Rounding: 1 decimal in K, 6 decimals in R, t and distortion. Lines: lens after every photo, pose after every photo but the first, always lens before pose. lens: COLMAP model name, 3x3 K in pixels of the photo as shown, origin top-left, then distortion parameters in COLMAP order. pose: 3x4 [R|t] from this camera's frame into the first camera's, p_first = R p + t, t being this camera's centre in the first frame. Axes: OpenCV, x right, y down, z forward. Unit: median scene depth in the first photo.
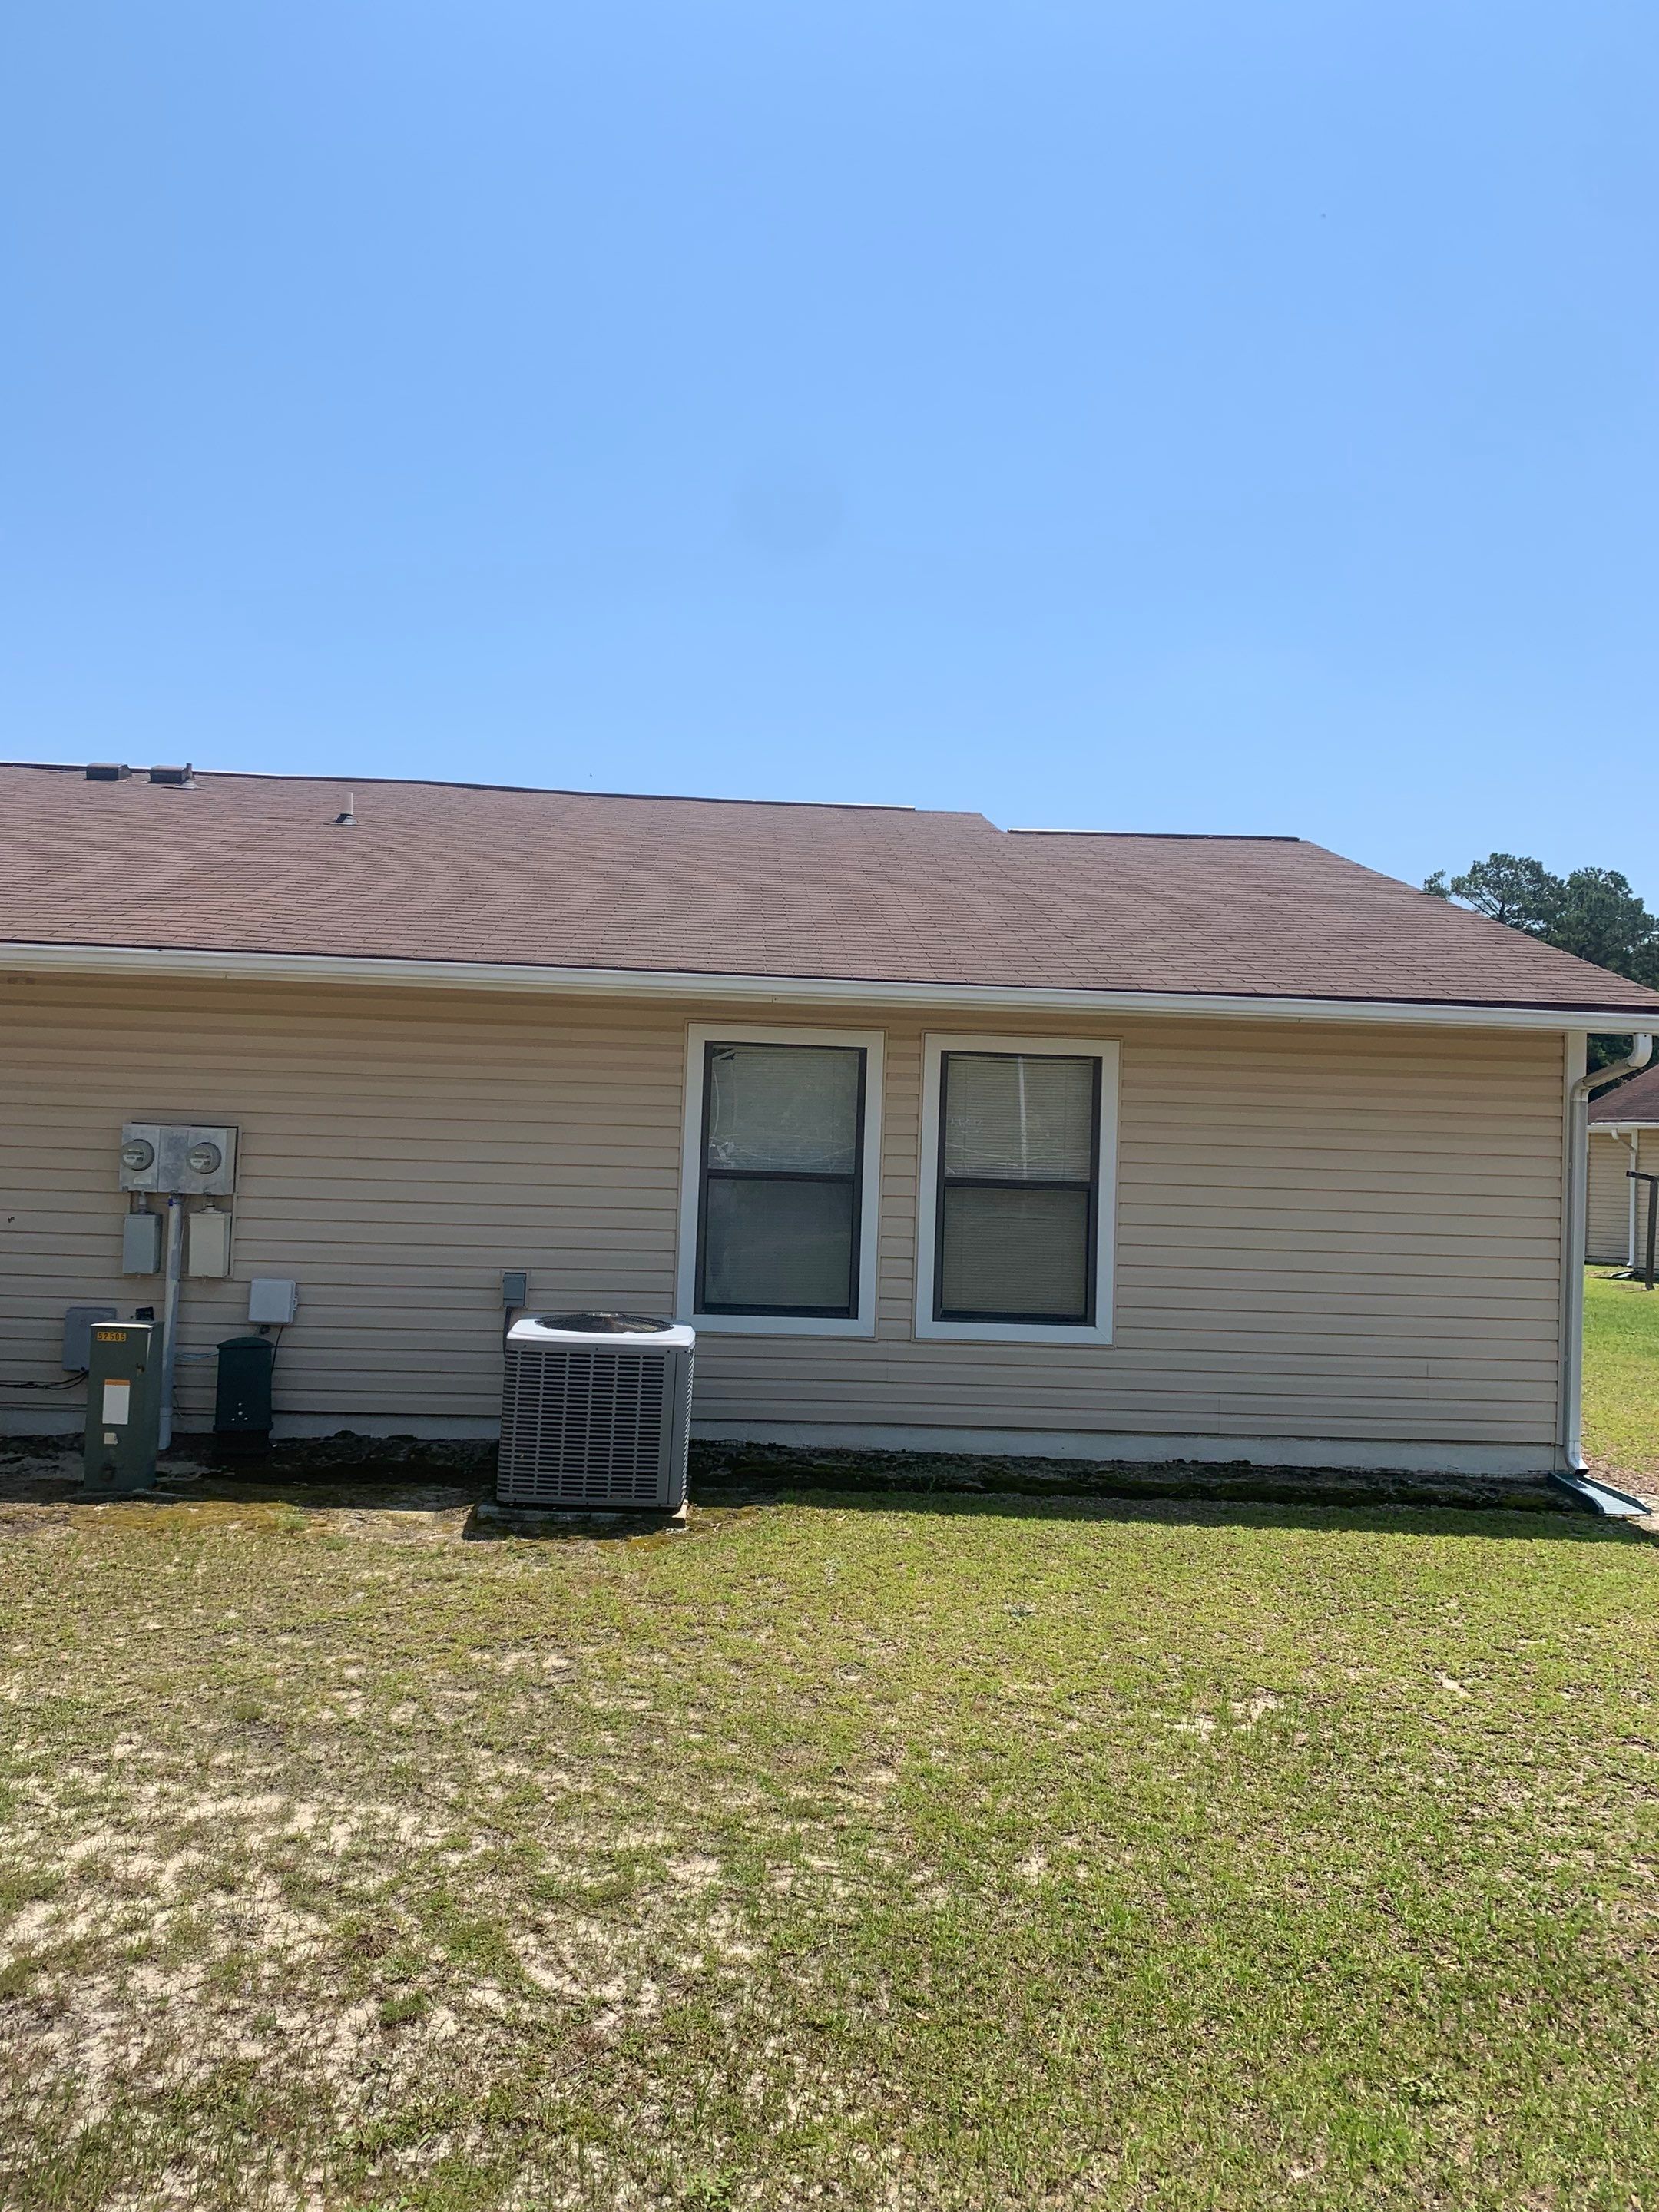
lens RADIAL K [[1739.5, 0, 829.5], [0, 1739.5, 1106.0], [0, 0, 1]] dist [0.033897, -0.006833]
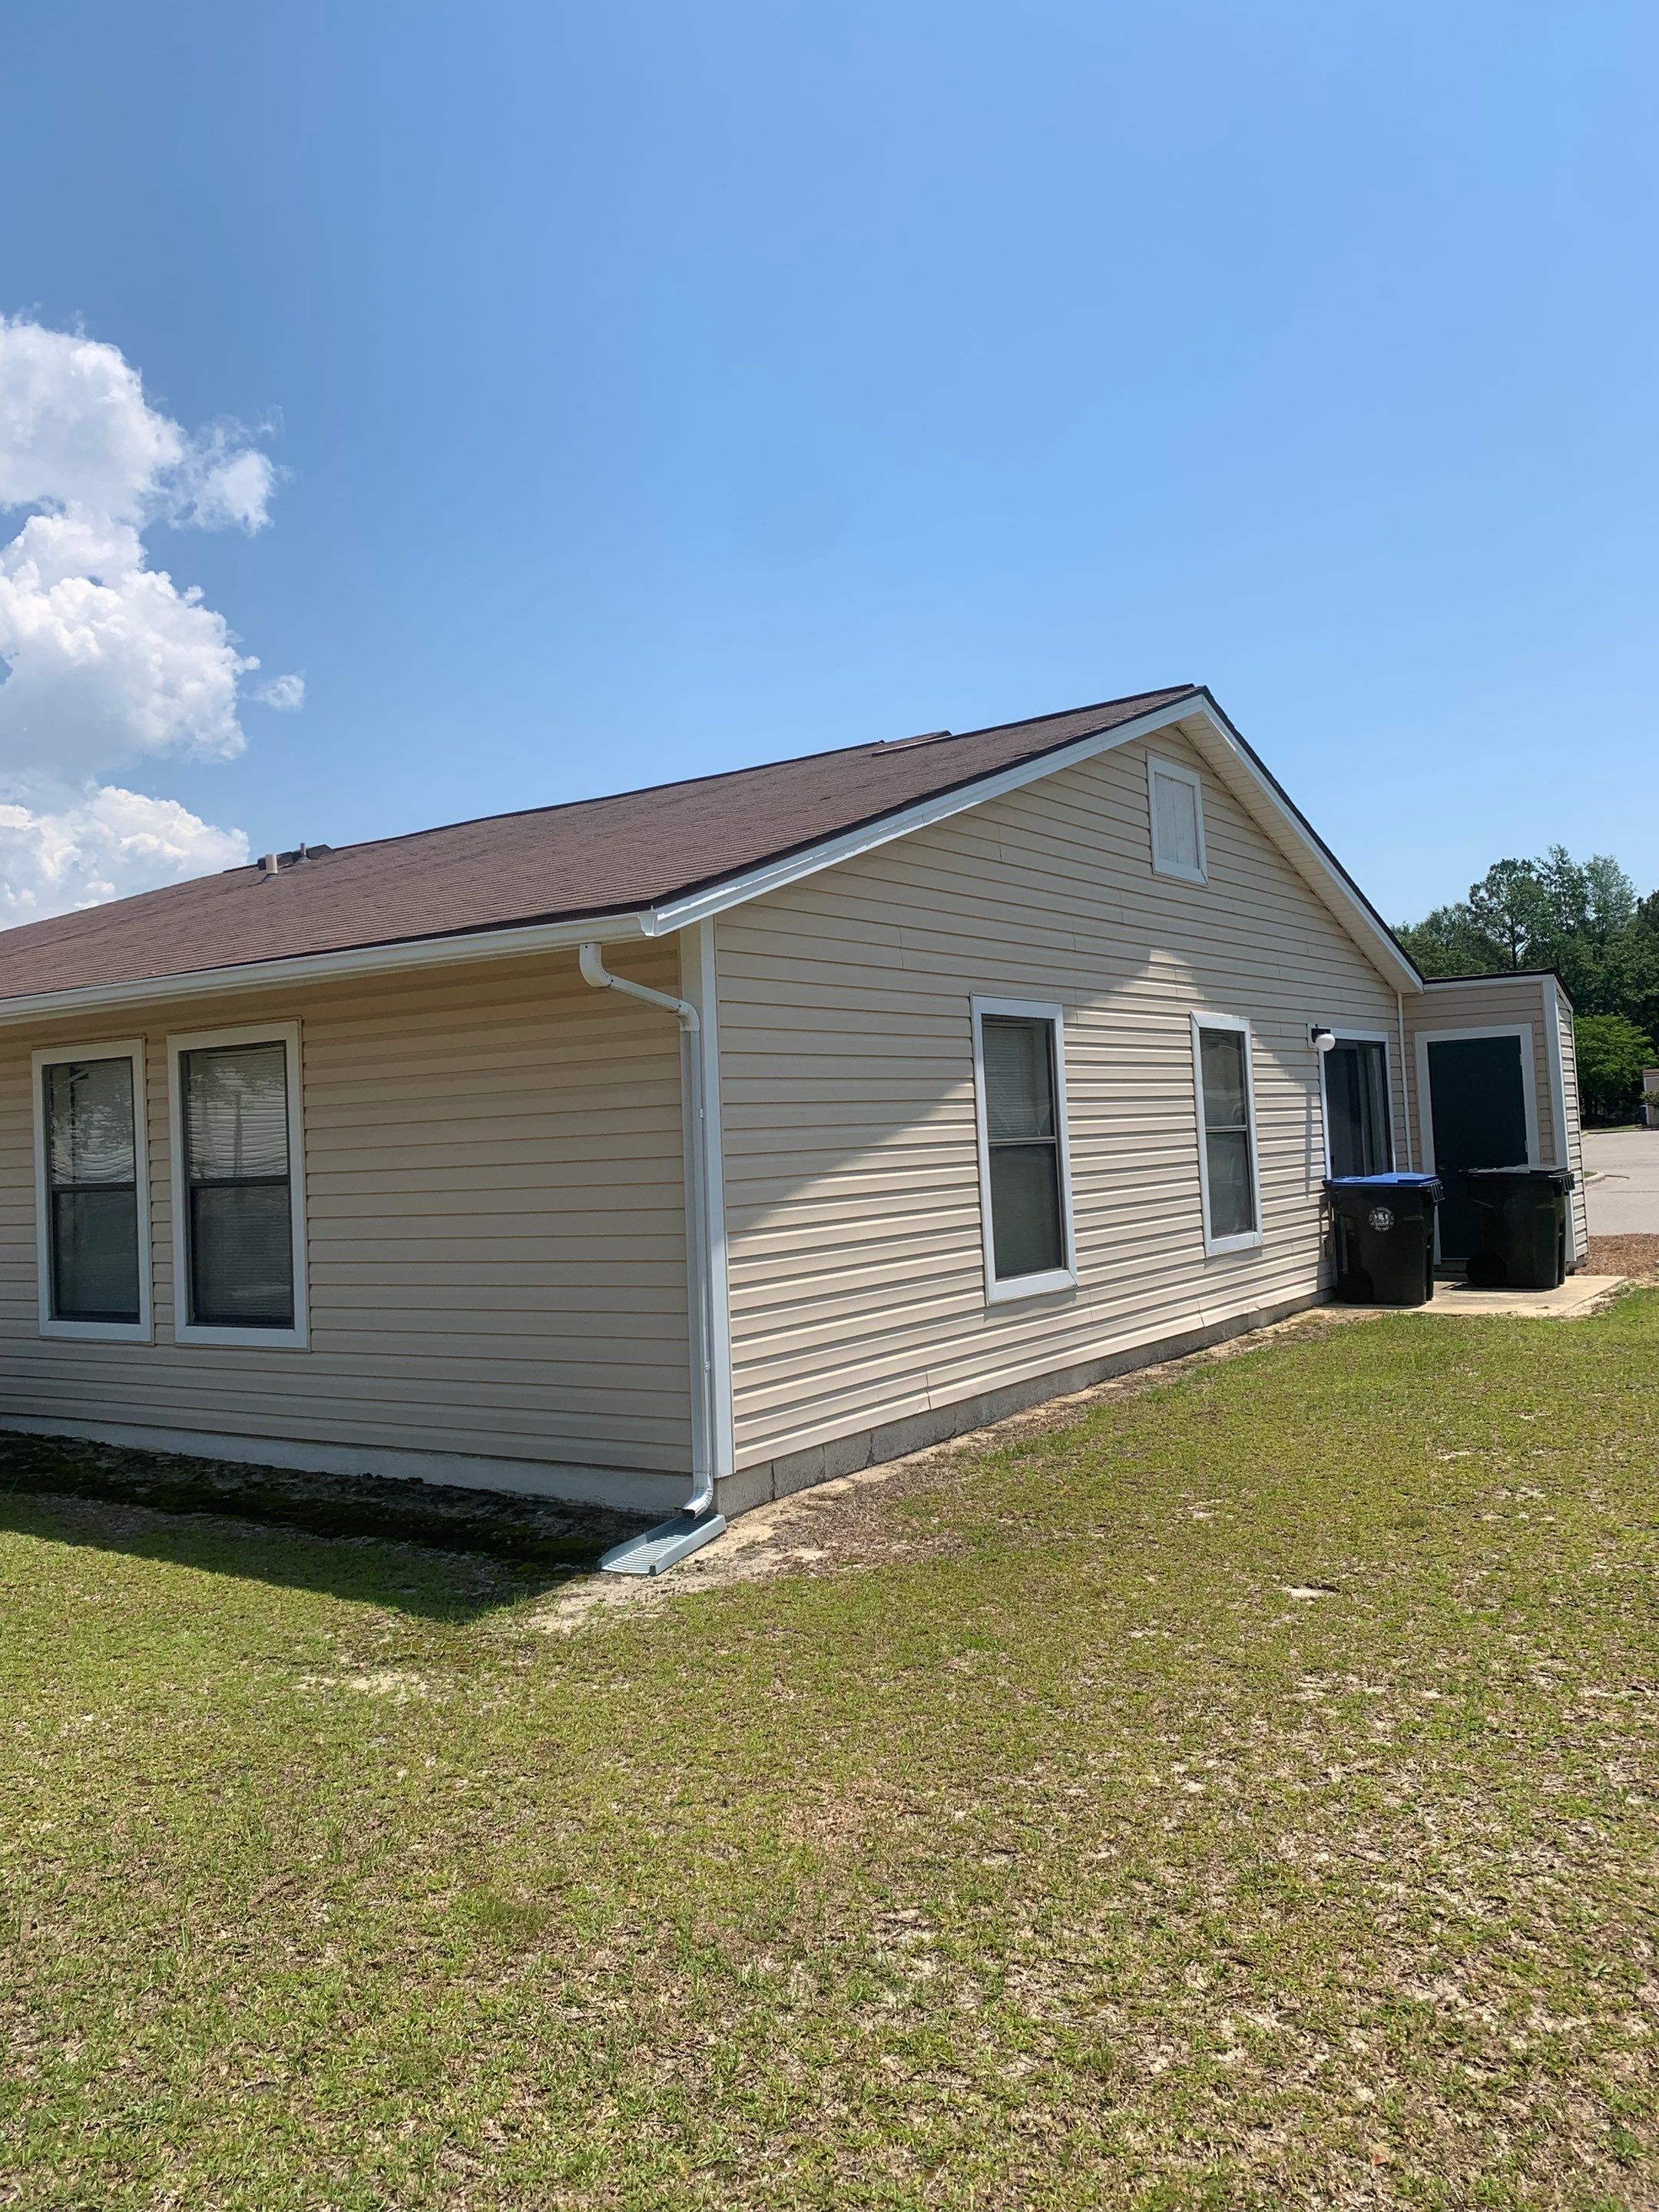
lens RADIAL K [[1739.5, 0, 829.5], [0, 1739.5, 1106.0], [0, 0, 1]] dist [0.033897, -0.006833]
pose [[0.795454, -0.082173, -0.600417, 1.817505], [0.093164, 0.995568, -0.012826, 0.087913], [0.598810, -0.045735, 0.799584, 0.813042]]
